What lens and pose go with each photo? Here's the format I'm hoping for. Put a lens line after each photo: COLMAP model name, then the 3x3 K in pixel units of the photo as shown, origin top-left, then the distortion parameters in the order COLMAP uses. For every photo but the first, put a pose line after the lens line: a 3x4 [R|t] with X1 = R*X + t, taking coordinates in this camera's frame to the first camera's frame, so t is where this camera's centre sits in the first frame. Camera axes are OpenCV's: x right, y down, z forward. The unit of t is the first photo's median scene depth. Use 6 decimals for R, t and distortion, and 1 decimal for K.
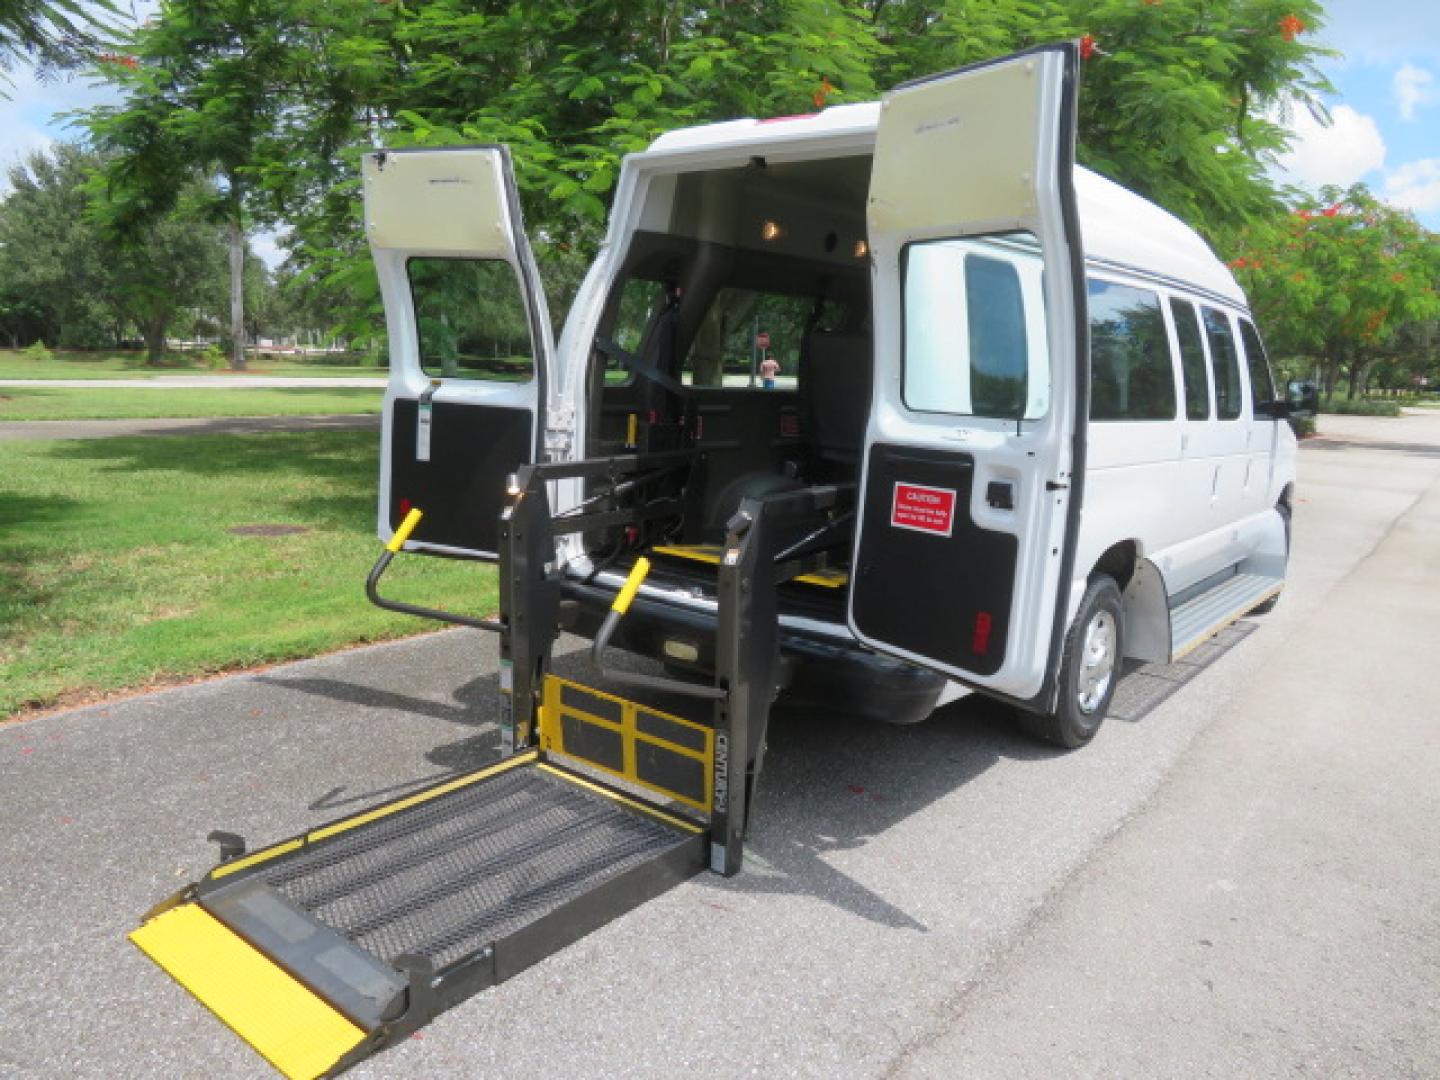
lens RADIAL K [[1022.1, 0, 721.0], [0, 1022.1, 536.9], [0, 0, 1]] dist [-0.007562, 0.000316]
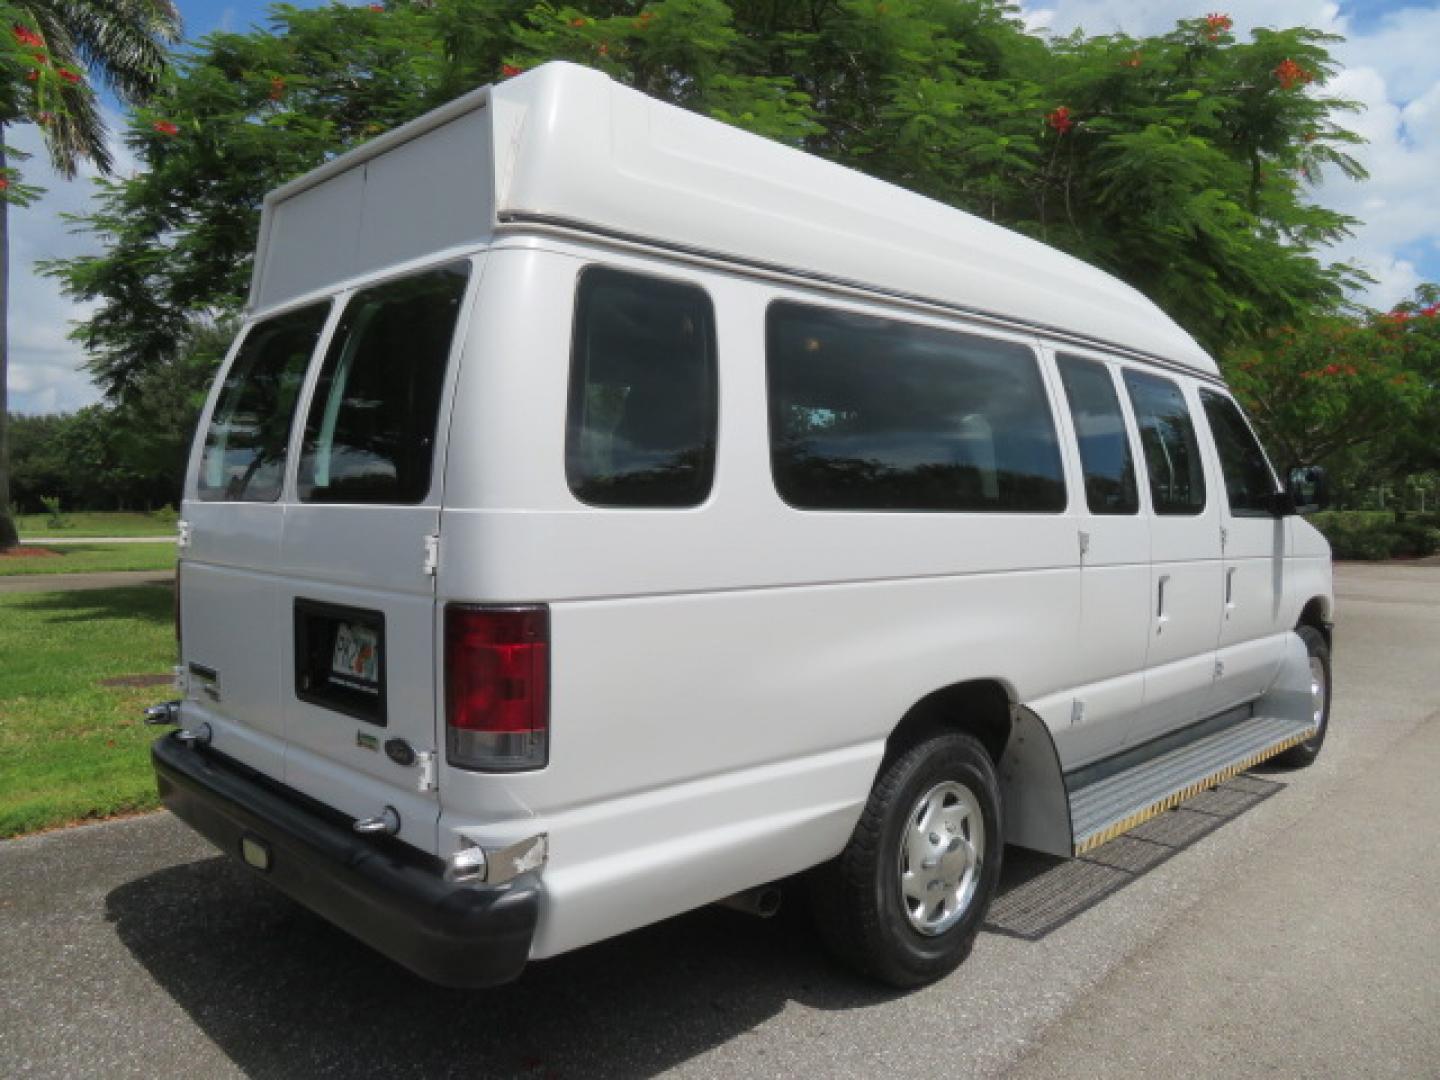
lens RADIAL K [[1020.2, 0, 721.1], [0, 1020.2, 536.3], [0, 0, 1]] dist [-0.010061, -0.001669]
pose [[0.993693, -0.031501, -0.107620, 0.259803], [0.016523, 0.990387, -0.137334, 0.000398], [0.110911, 0.134689, 0.984661, 0.241236]]
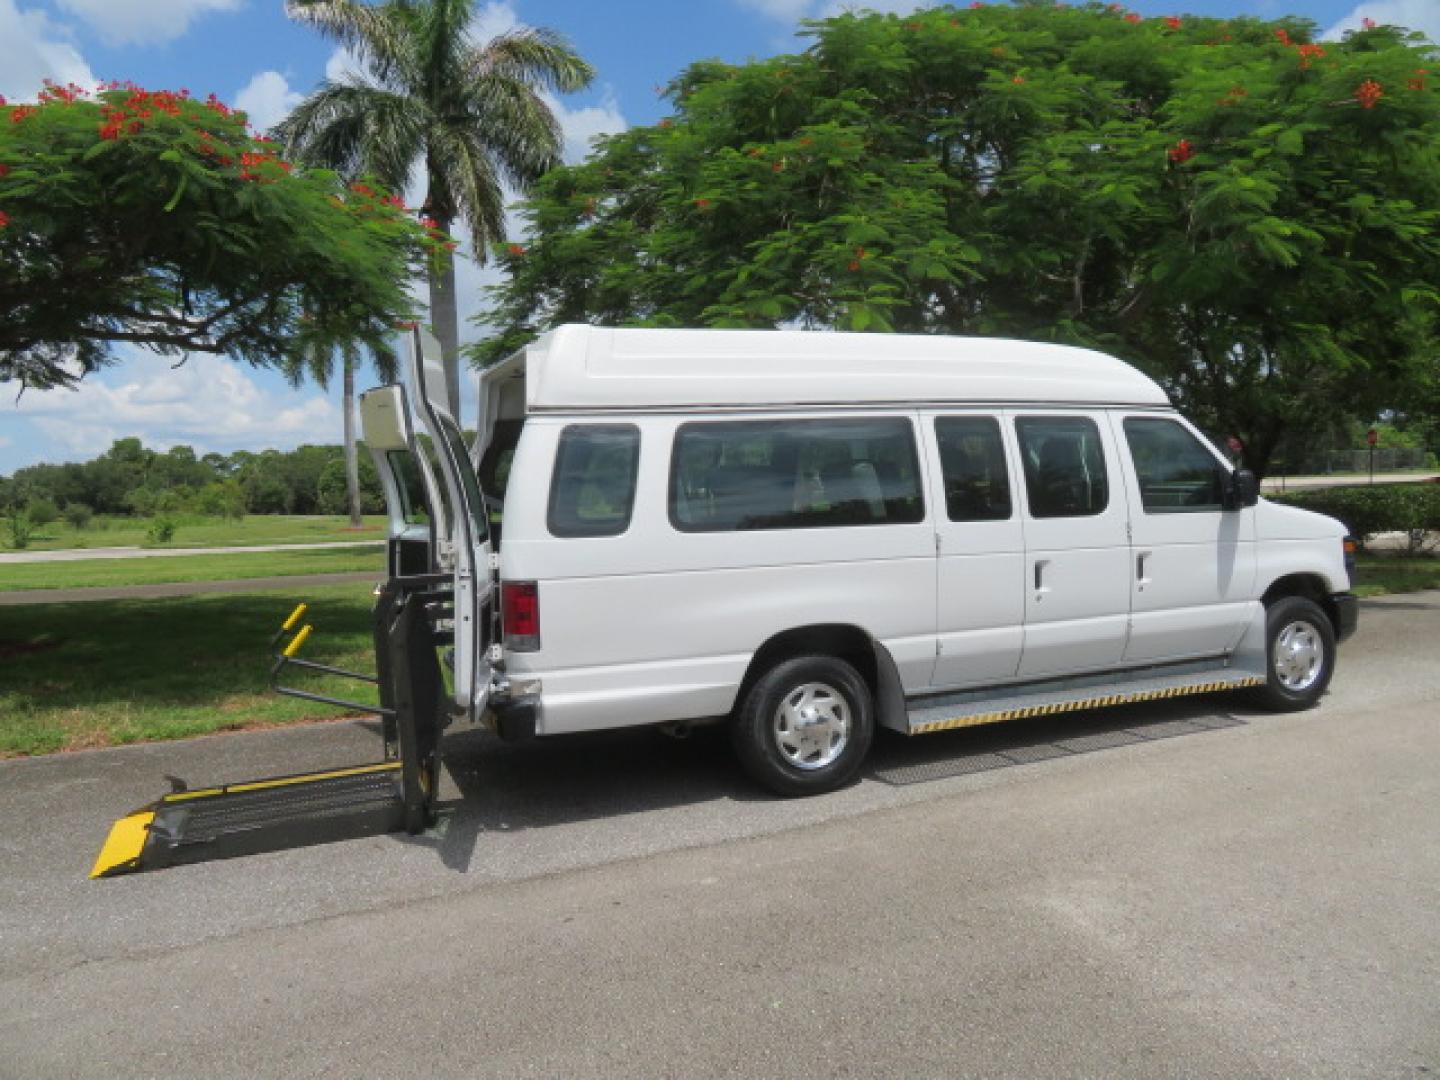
lens RADIAL K [[1020.2, 0, 721.1], [0, 1020.2, 536.3], [0, 0, 1]] dist [-0.010061, -0.001669]
pose [[0.877787, -0.053065, -0.476103, 0.743799], [-0.006506, 0.992434, -0.122608, 0.043333], [0.479007, 0.110721, 0.870800, -0.107440]]
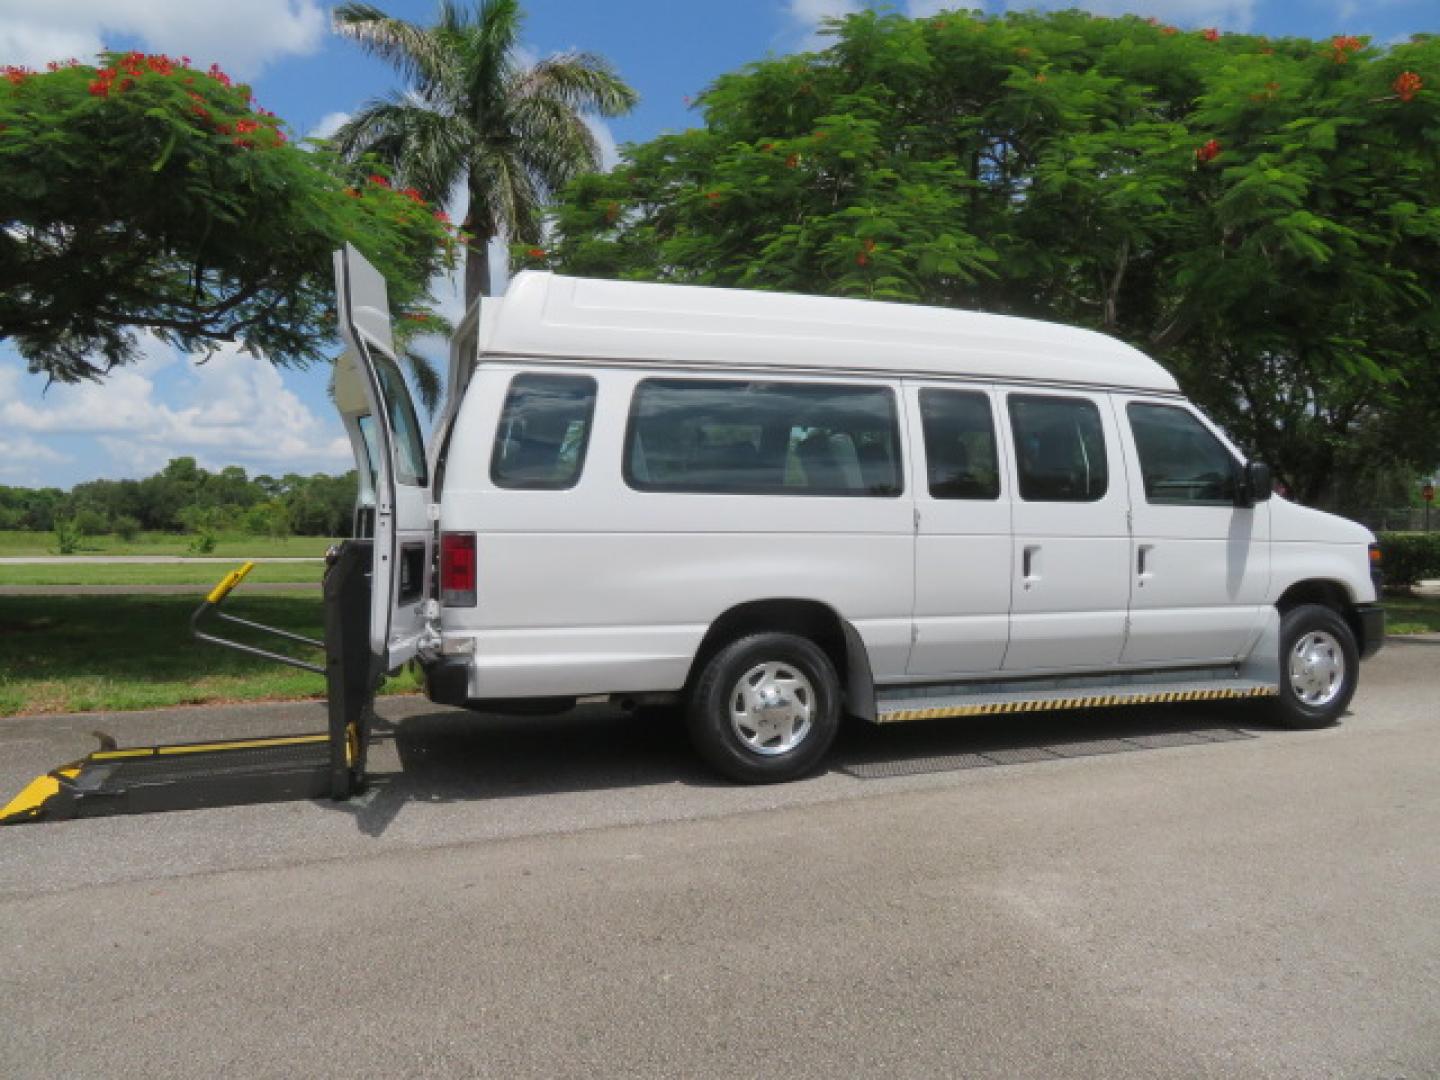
lens RADIAL K [[1020.8, 0, 720.6], [0, 1020.8, 538.3], [0, 0, 1]] dist [-0.008698, -0.000722]
pose [[0.859730, -0.038898, -0.509265, 0.777929], [-0.048803, 0.986277, -0.157720, 0.103460], [0.508411, 0.160451, 0.846034, -0.005885]]
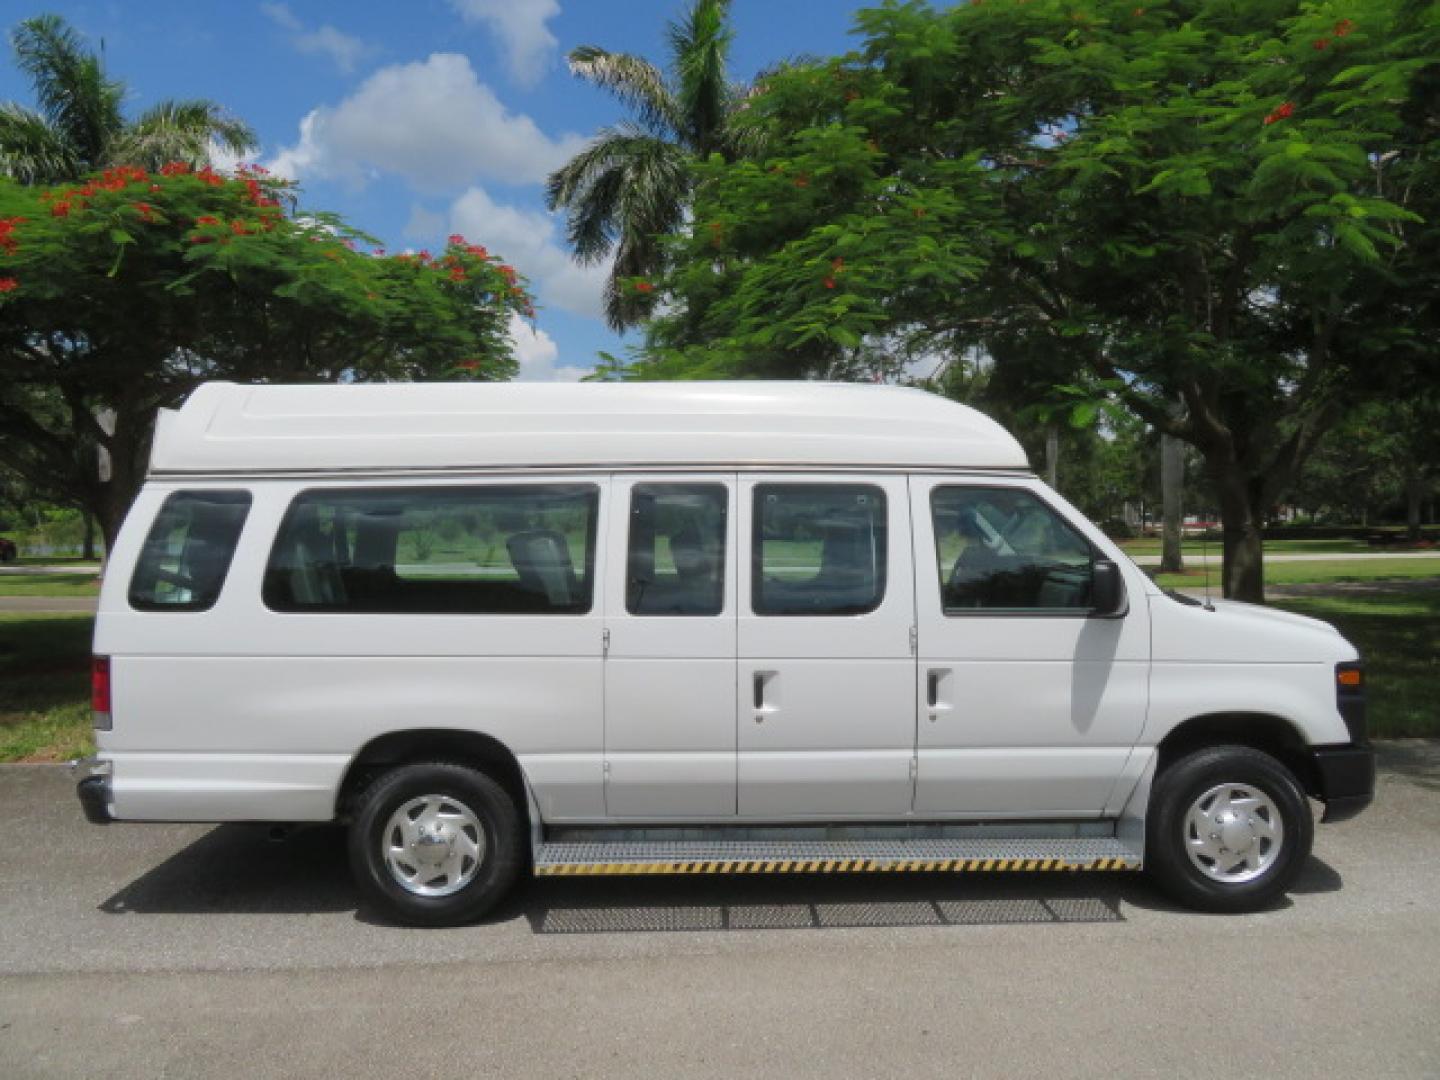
lens RADIAL K [[1020.8, 0, 718.4], [0, 1020.8, 549.4], [0, 0, 1]] dist [-0.006171, -0.003014]
pose [[0.645999, -0.027636, -0.762838, 1.163164], [-0.097873, 0.988097, -0.118679, -0.067053], [0.757038, 0.151328, 0.635605, 0.453998]]
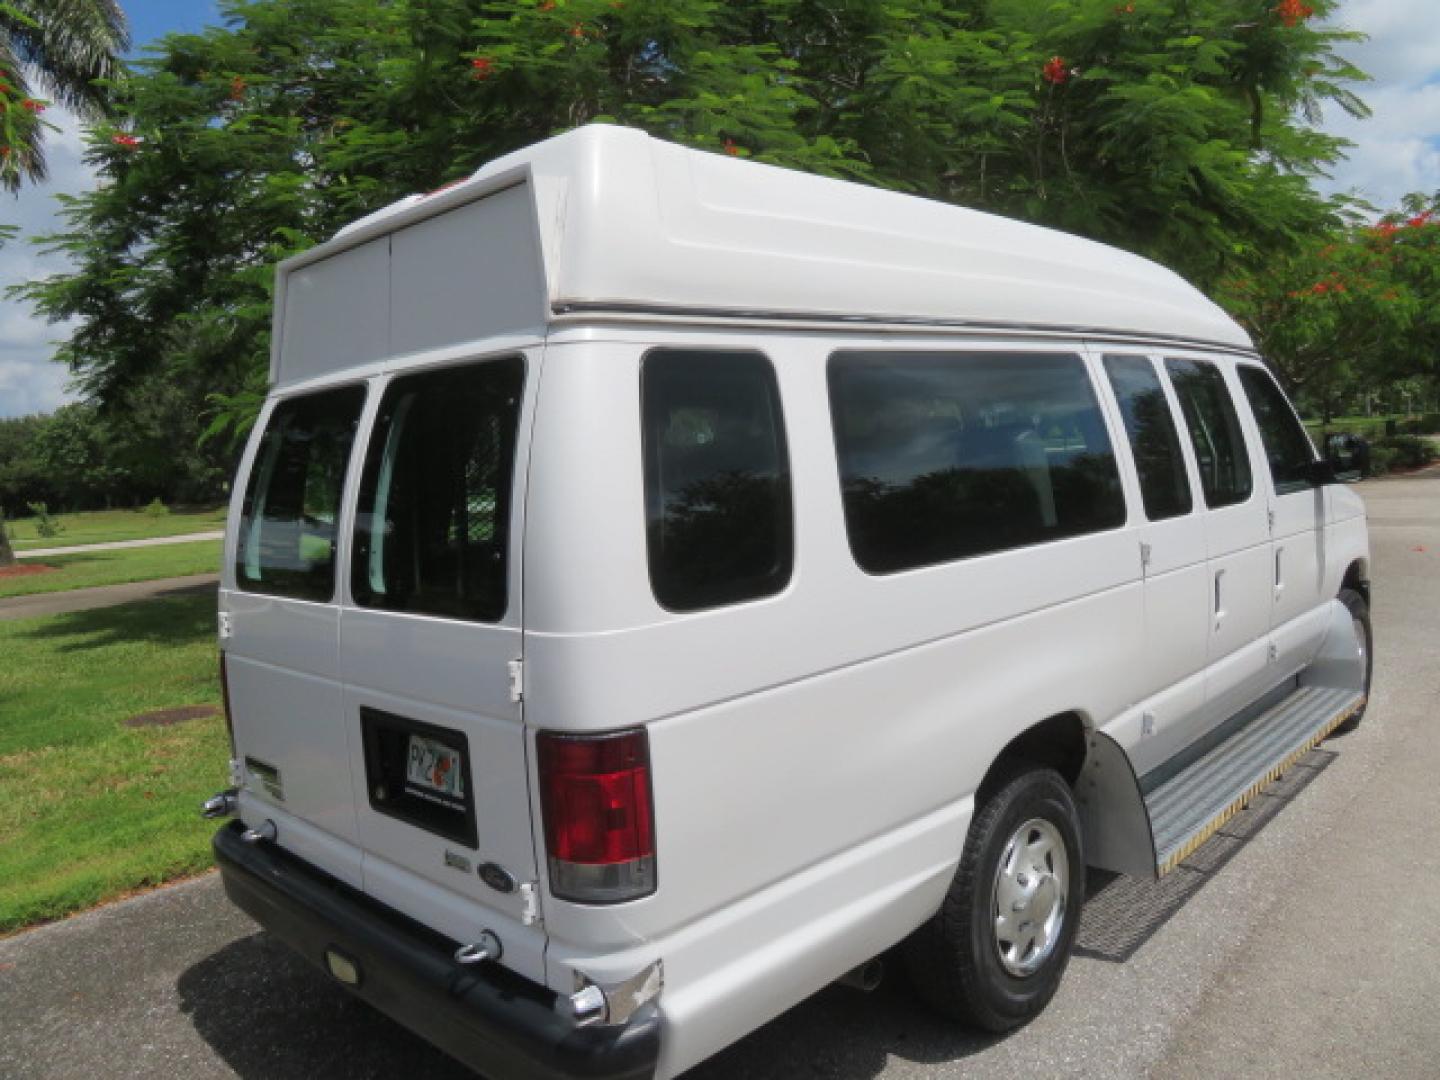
lens RADIAL K [[1017.6, 0, 719.3], [0, 1017.6, 537.8], [0, 0, 1]] dist [-0.008731, -0.002543]
pose [[0.989606, -0.099202, -0.104112, 0.222382], [0.090109, 0.991976, -0.088684, -0.062292], [0.112074, 0.078381, 0.990604, 0.253038]]
